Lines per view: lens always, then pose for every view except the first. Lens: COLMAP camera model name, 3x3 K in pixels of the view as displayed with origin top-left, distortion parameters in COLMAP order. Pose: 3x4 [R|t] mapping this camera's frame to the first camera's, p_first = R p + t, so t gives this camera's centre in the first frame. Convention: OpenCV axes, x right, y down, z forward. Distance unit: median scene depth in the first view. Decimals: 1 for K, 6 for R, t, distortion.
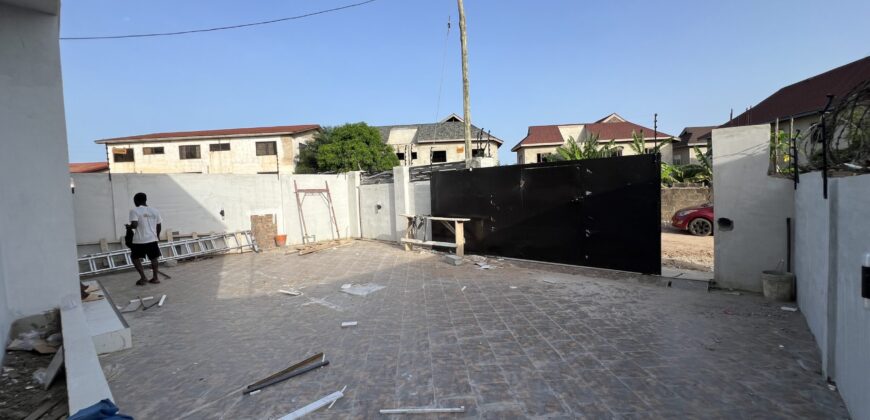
lens RADIAL K [[346.9, 0, 434.4], [0, 346.9, 204.7], [0, 0, 1]] dist [-0.002560, 0.000663]
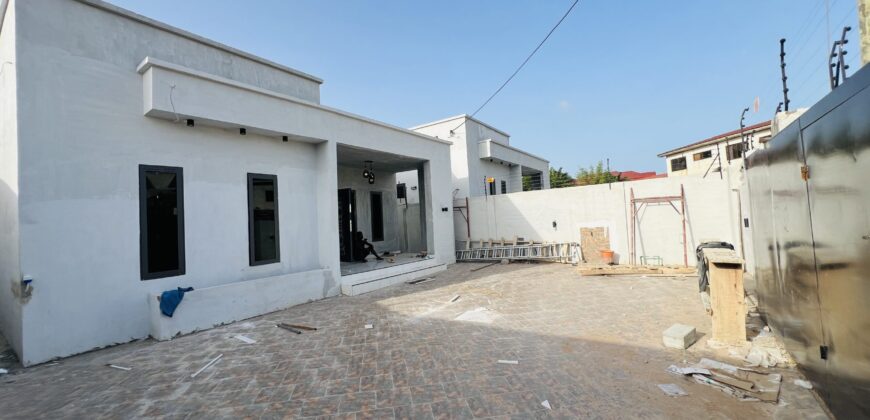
lens RADIAL K [[346.9, 0, 434.8], [0, 346.9, 207.0], [0, 0, 1]] dist [-0.002560, 0.000663]
pose [[0.114259, -0.010652, -0.993394, 1.063271], [0.010571, 0.999899, -0.009506, -0.058948], [0.993395, -0.009415, 0.114361, 1.196136]]
